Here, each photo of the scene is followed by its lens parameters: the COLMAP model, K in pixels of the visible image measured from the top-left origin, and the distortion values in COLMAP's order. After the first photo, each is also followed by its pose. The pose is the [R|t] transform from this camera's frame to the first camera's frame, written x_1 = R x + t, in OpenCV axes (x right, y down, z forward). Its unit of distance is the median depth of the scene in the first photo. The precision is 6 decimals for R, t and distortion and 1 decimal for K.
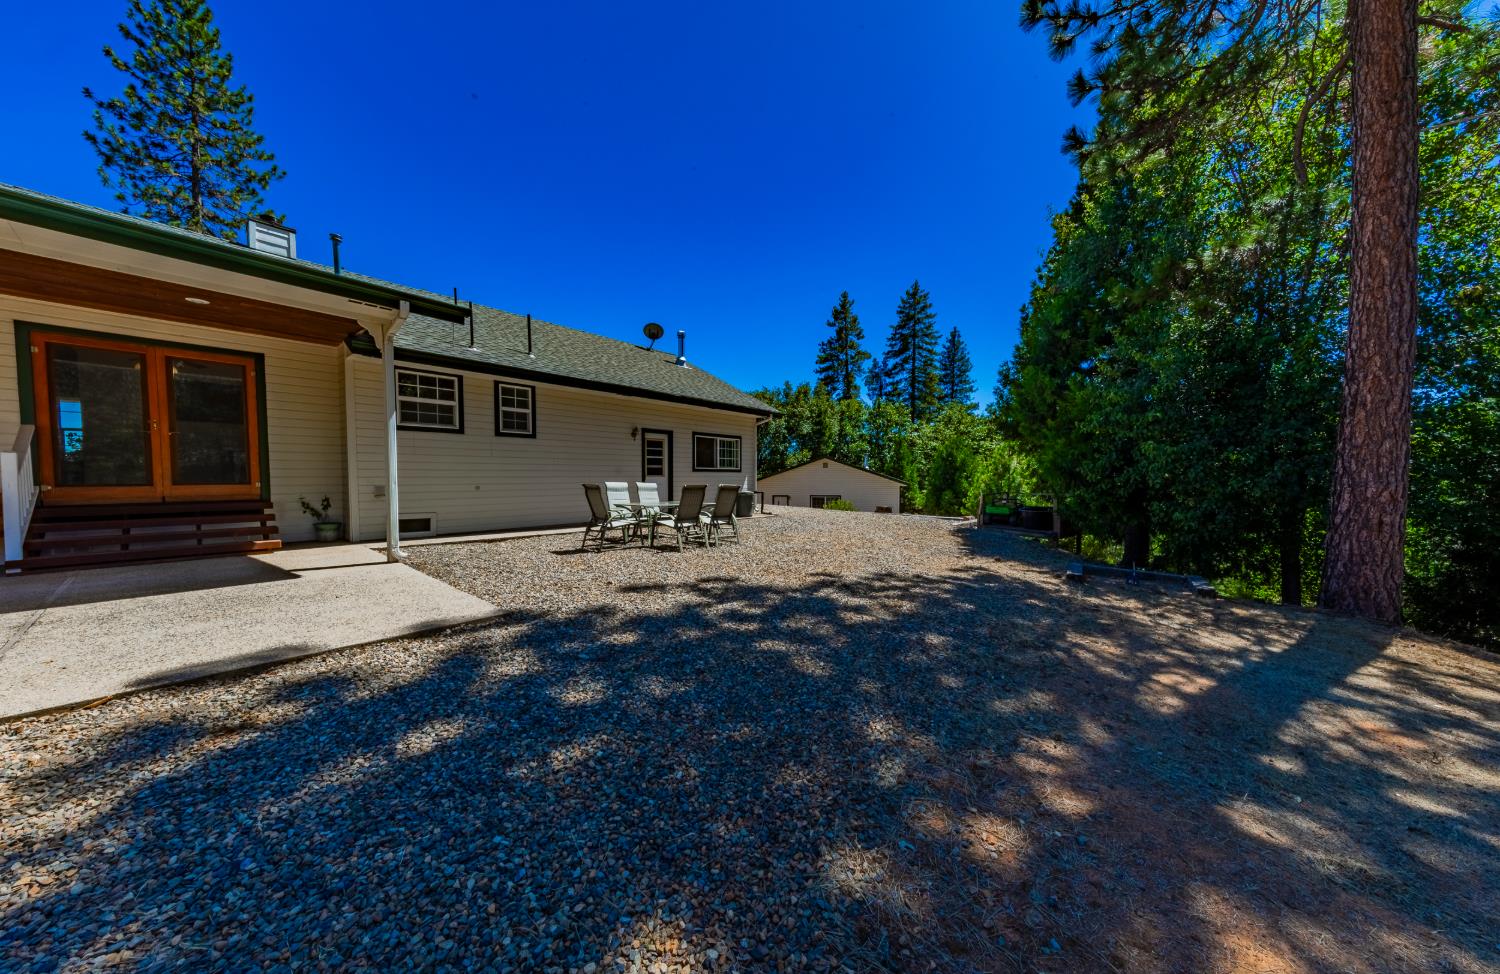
lens RADIAL K [[475.8, 0, 751.7], [0, 475.8, 495.0], [0, 0, 1]] dist [0.000854, 0.001544]
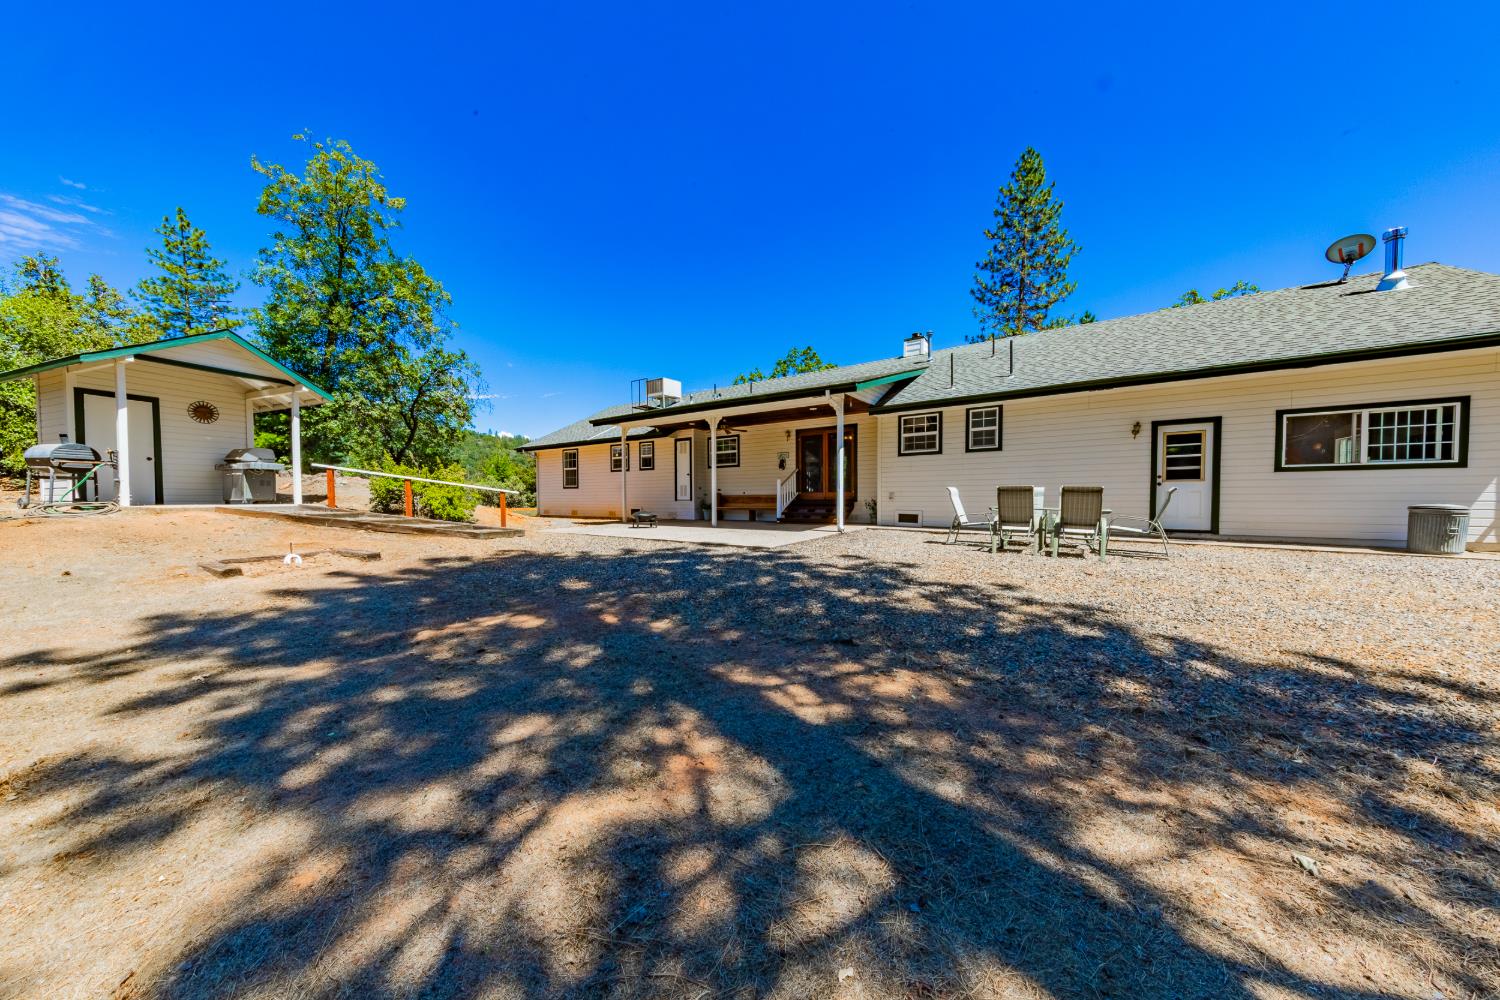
lens RADIAL K [[476.7, 0, 753.5], [0, 476.7, 508.8], [0, 0, 1]] dist [0.007048, -0.000249]
pose [[0.093261, 0.020067, -0.995439, 0.846092], [-0.035502, 0.999228, 0.016817, 0.028713], [0.995008, 0.033772, 0.093902, 0.418742]]
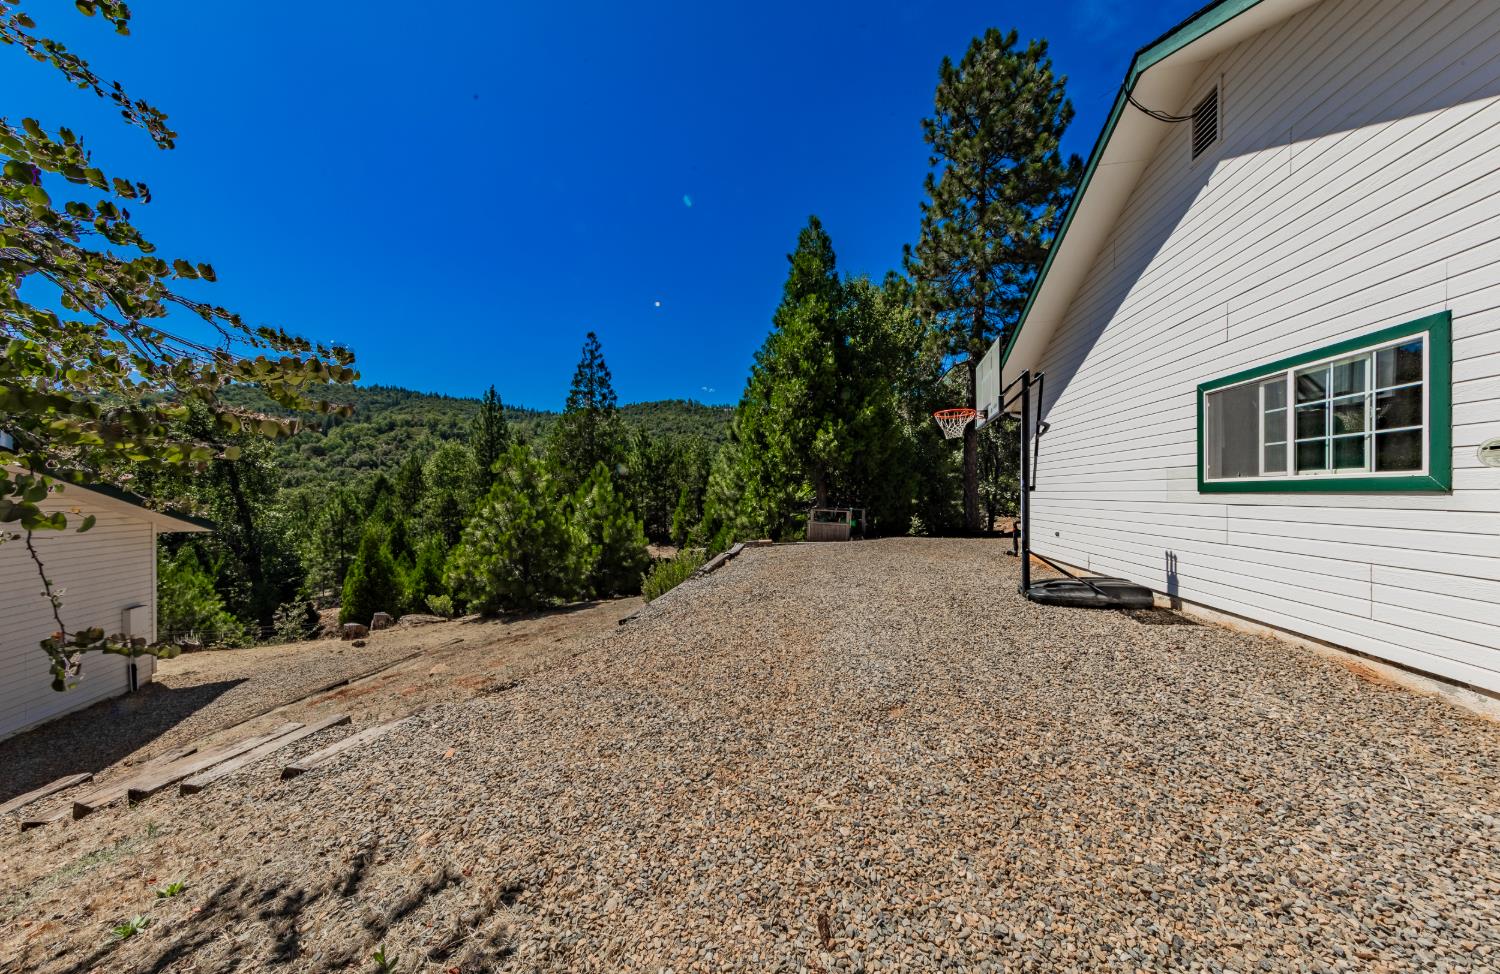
lens RADIAL K [[475.8, 0, 751.7], [0, 475.8, 495.0], [0, 0, 1]] dist [0.000854, 0.001544]
pose [[-0.868008, 0.006631, -0.496506, 0.665922], [-0.014595, 0.999138, 0.038860, -0.099920], [0.496336, 0.040977, -0.867163, 2.097127]]
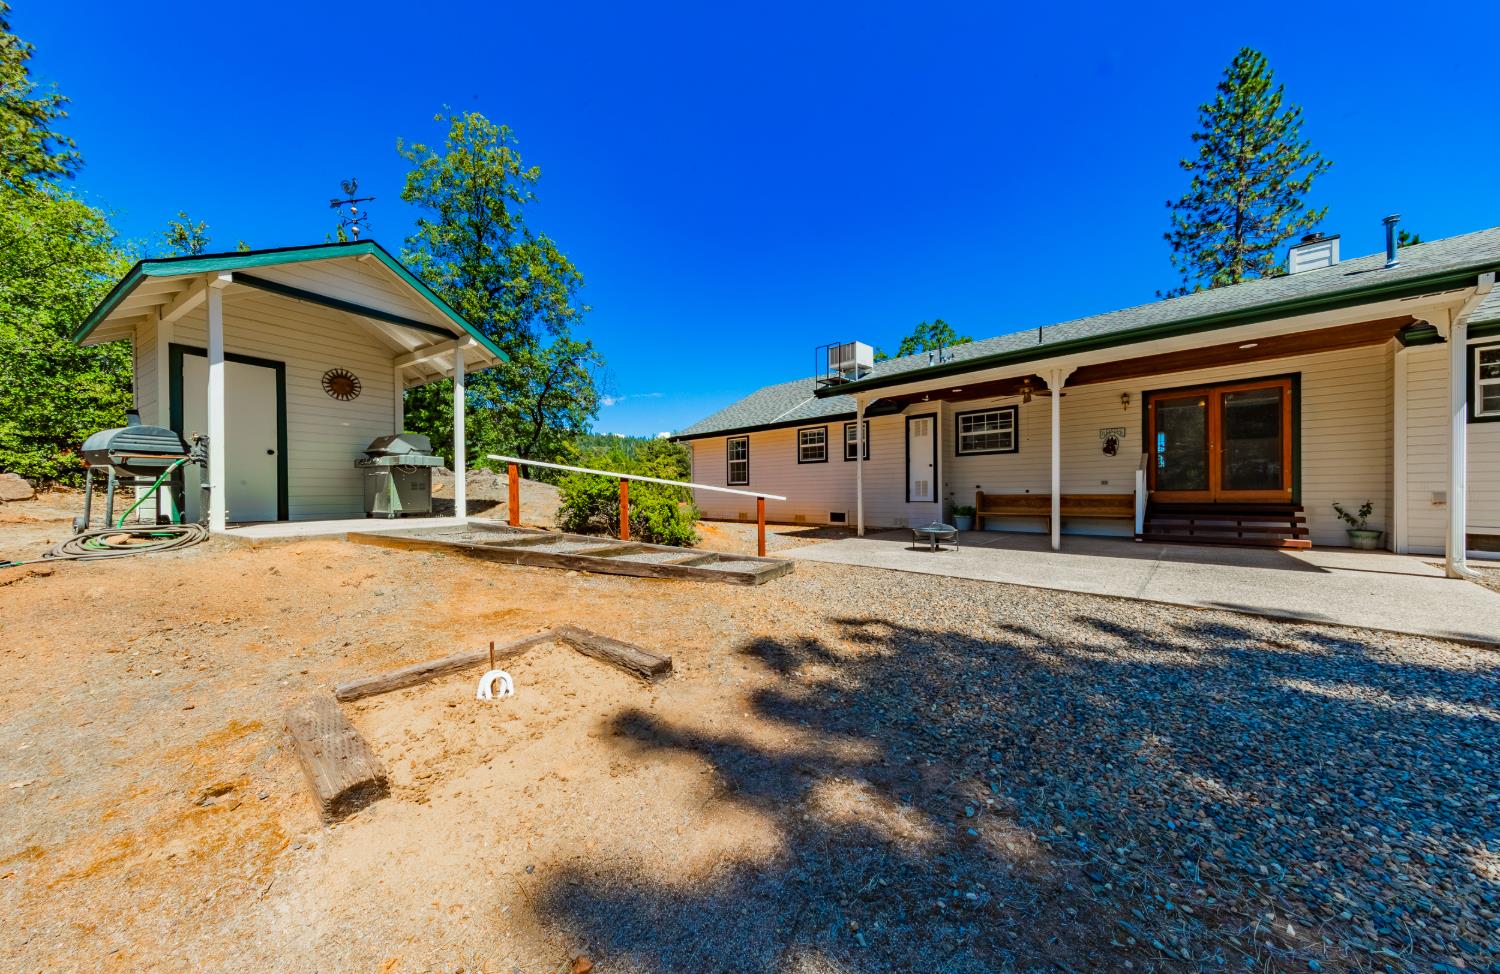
lens RADIAL K [[475.8, 0, 751.7], [0, 475.8, 495.0], [0, 0, 1]] dist [0.000854, 0.001544]
pose [[-0.070522, 0.006353, -0.997490, 0.170913], [-0.029595, 0.999526, 0.008459, 0.017479], [0.997071, 0.030118, -0.070300, -0.178765]]
